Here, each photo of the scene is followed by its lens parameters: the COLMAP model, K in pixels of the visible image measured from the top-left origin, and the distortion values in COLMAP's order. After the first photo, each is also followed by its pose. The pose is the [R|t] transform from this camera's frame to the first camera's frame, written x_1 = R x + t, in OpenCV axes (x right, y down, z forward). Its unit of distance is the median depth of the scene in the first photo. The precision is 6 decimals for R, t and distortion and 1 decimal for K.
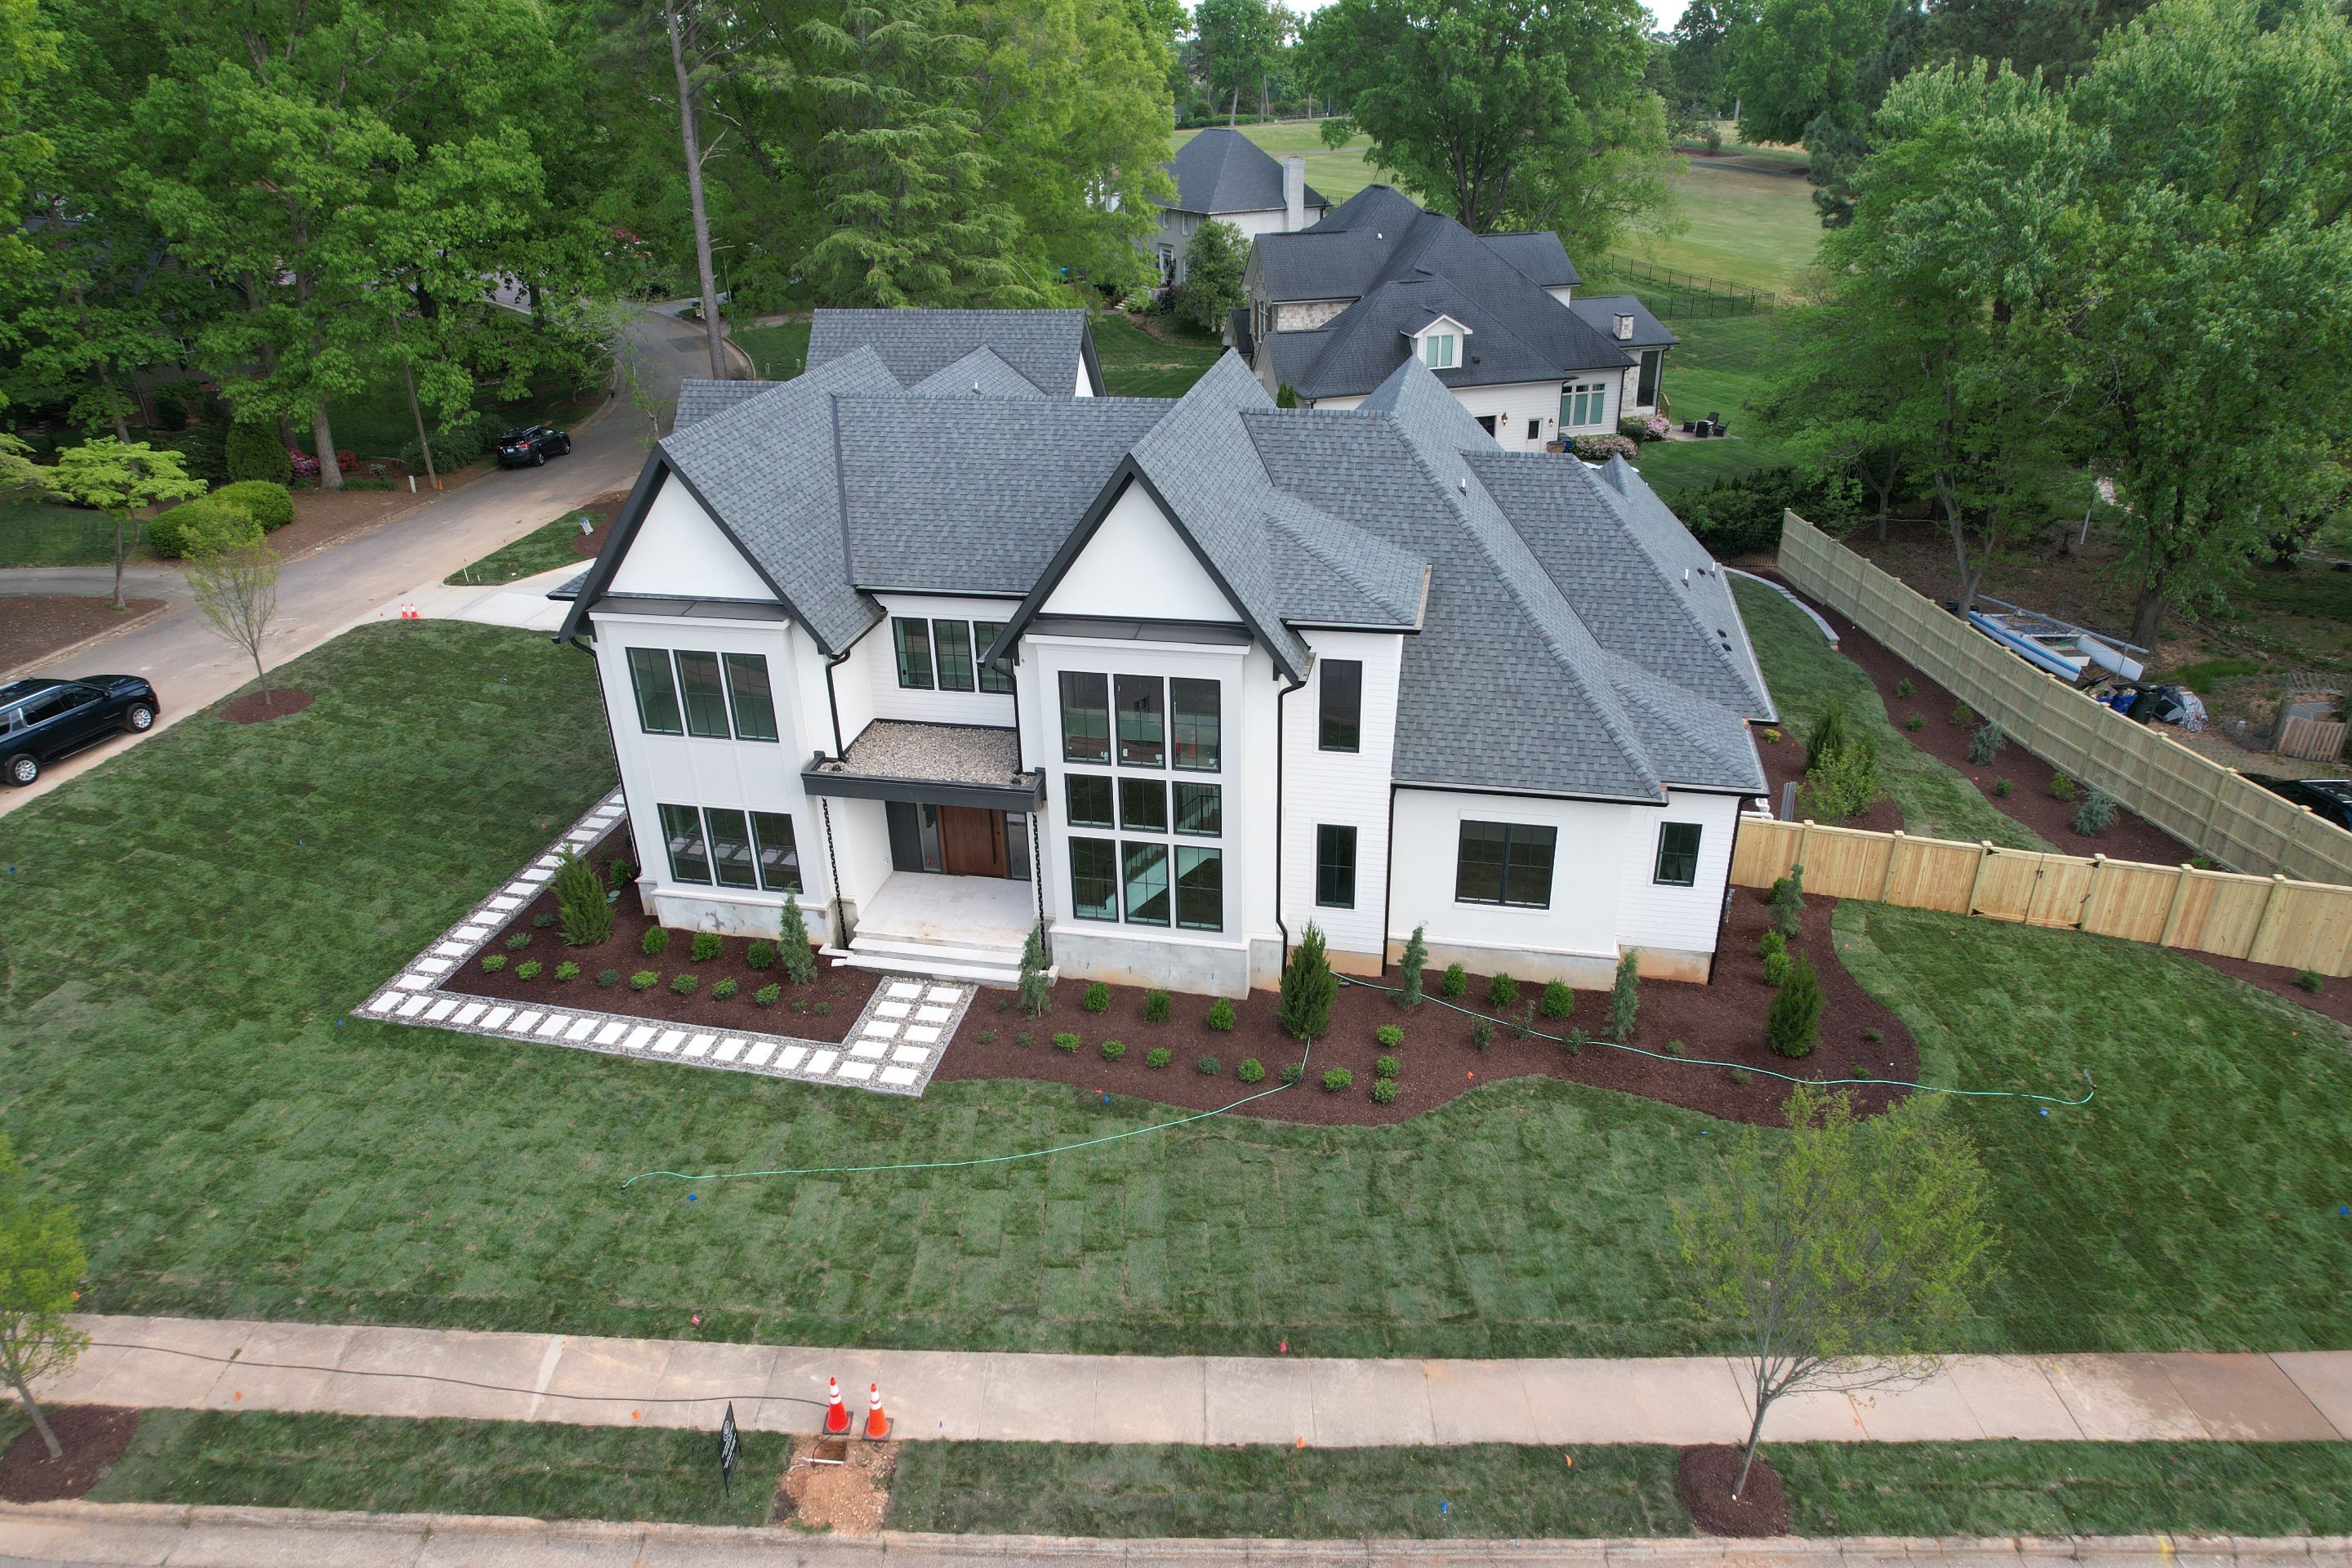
lens RADIAL K [[1508.2, 0, 1178.9], [0, 1508.2, 781.0], [0, 0, 1]] dist [-0.071460, 0.061120]
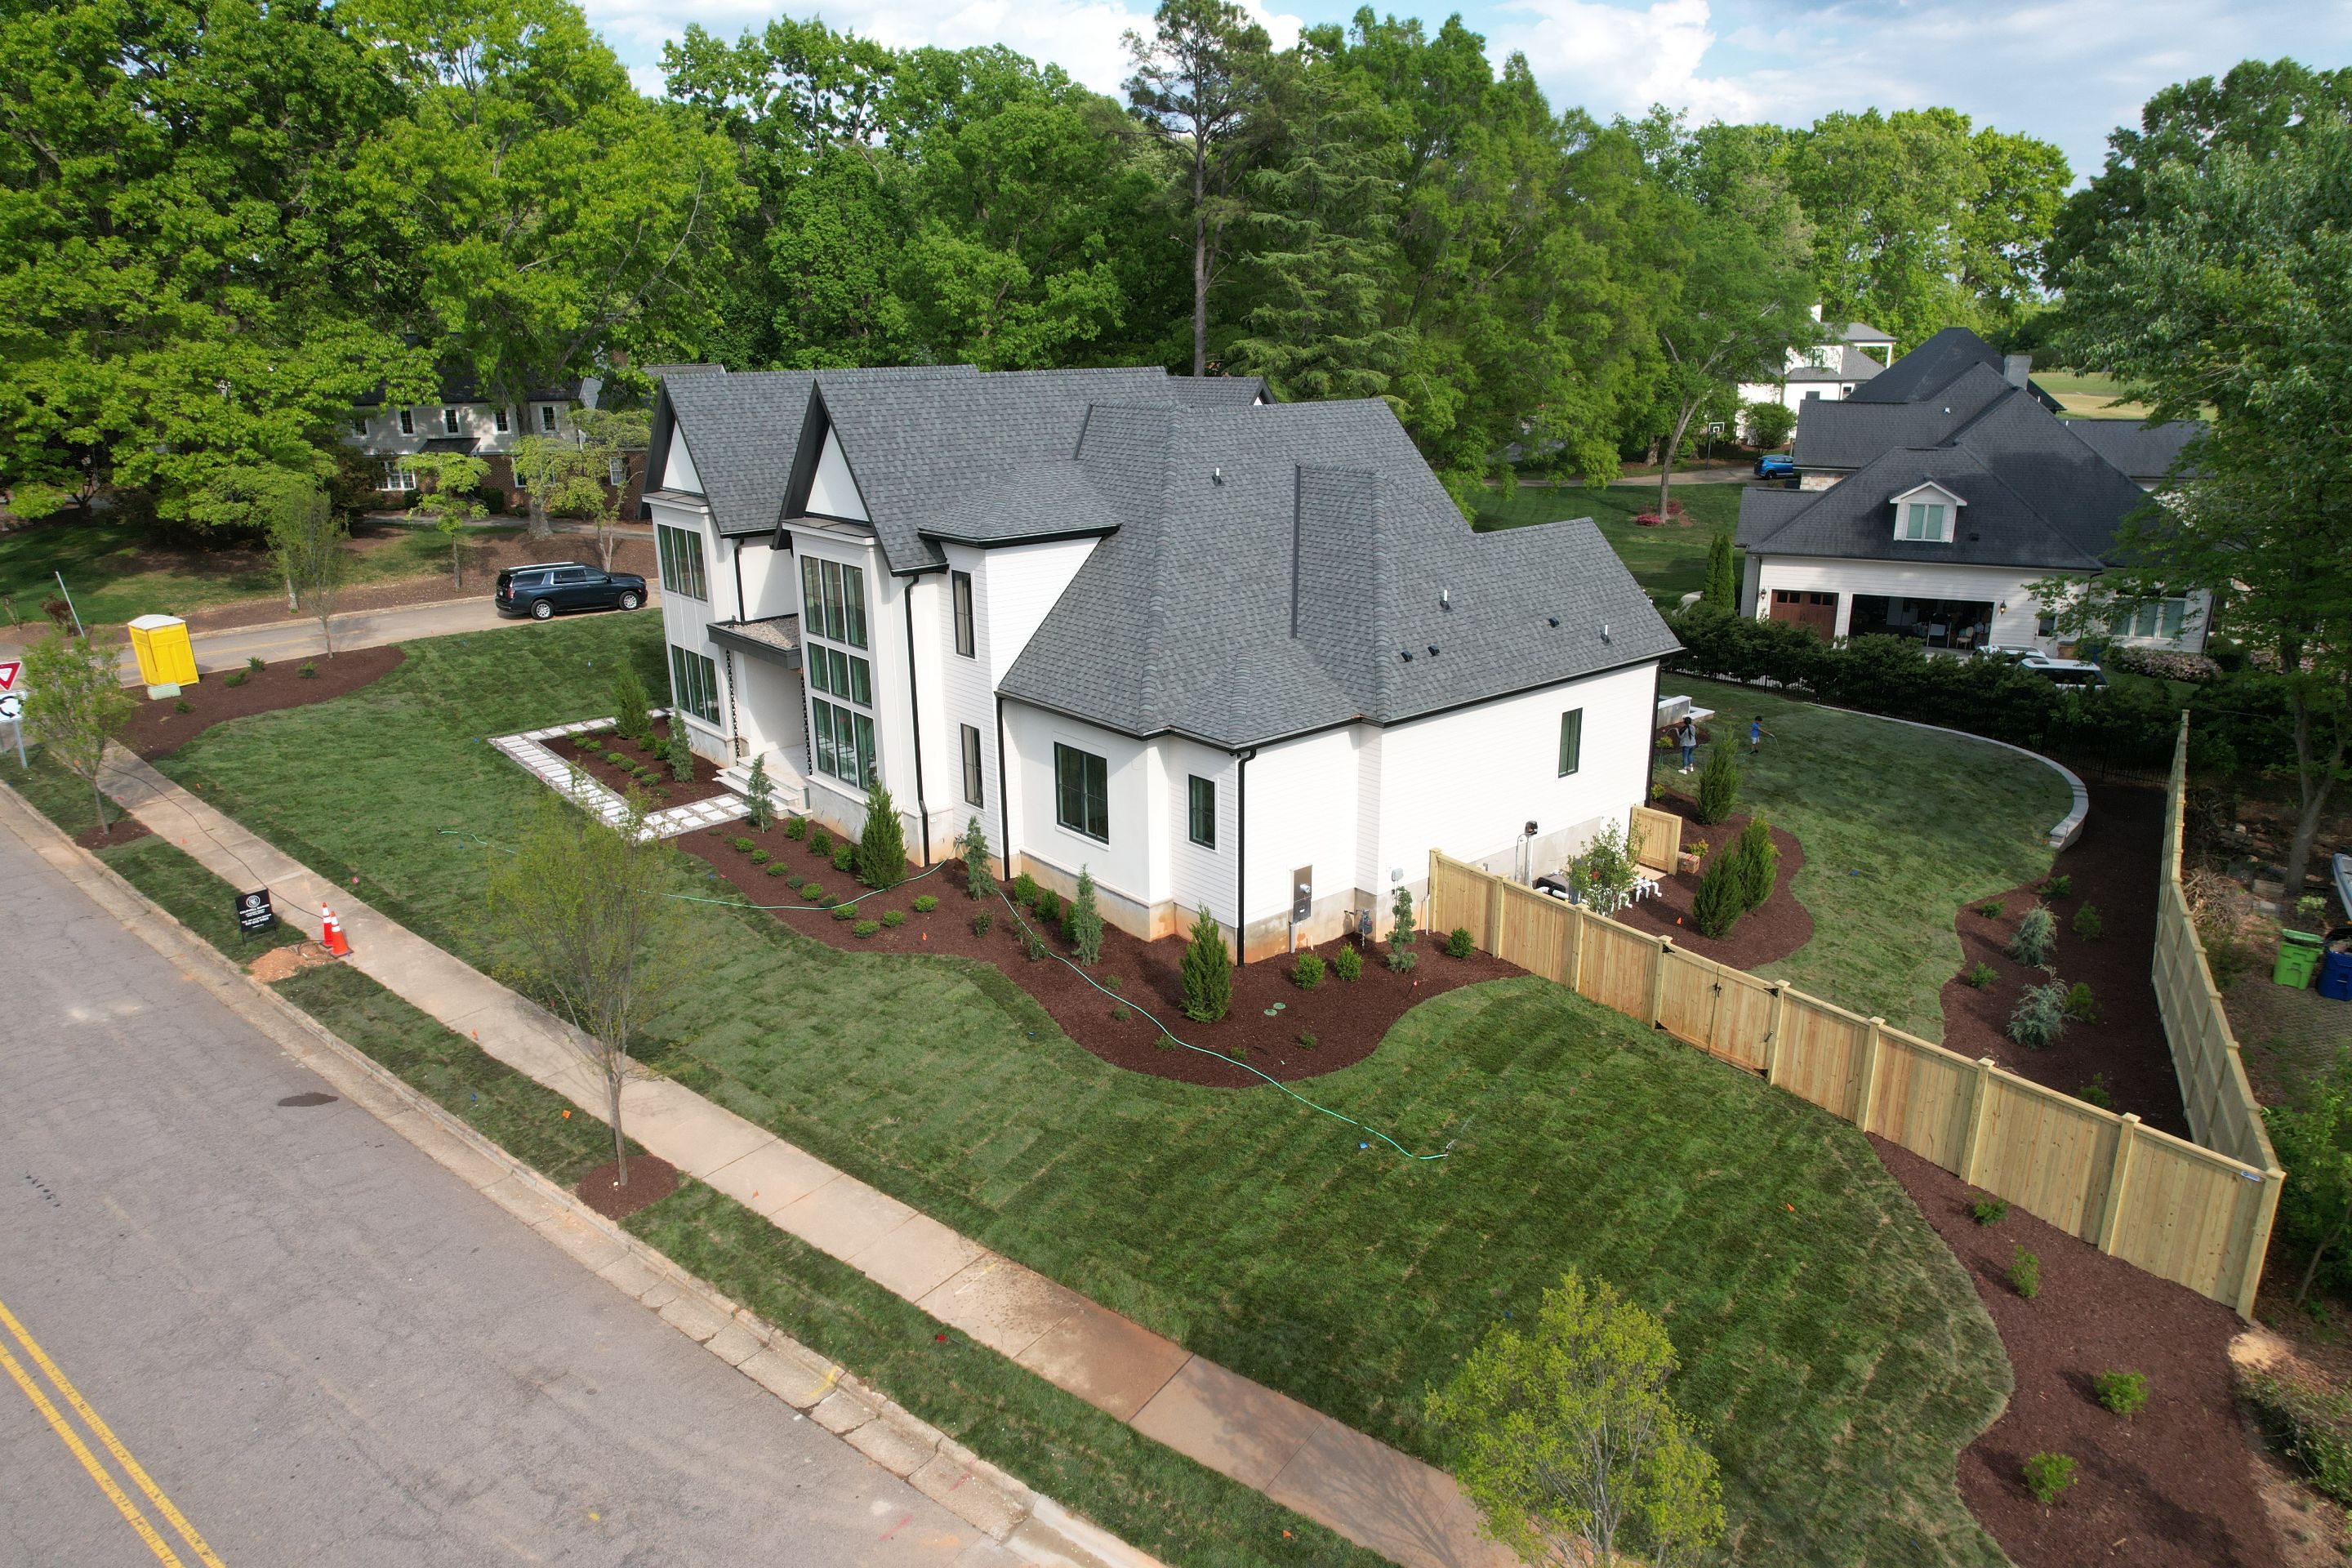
lens RADIAL K [[1508.2, 0, 1183.8], [0, 1508.2, 786.5], [0, 0, 1]] dist [-0.071460, 0.061120]
pose [[0.786751, 0.191885, -0.586688, 0.896894], [-0.276494, 0.959323, -0.057018, 0.092026], [0.551882, 0.207075, 0.807803, 0.169876]]
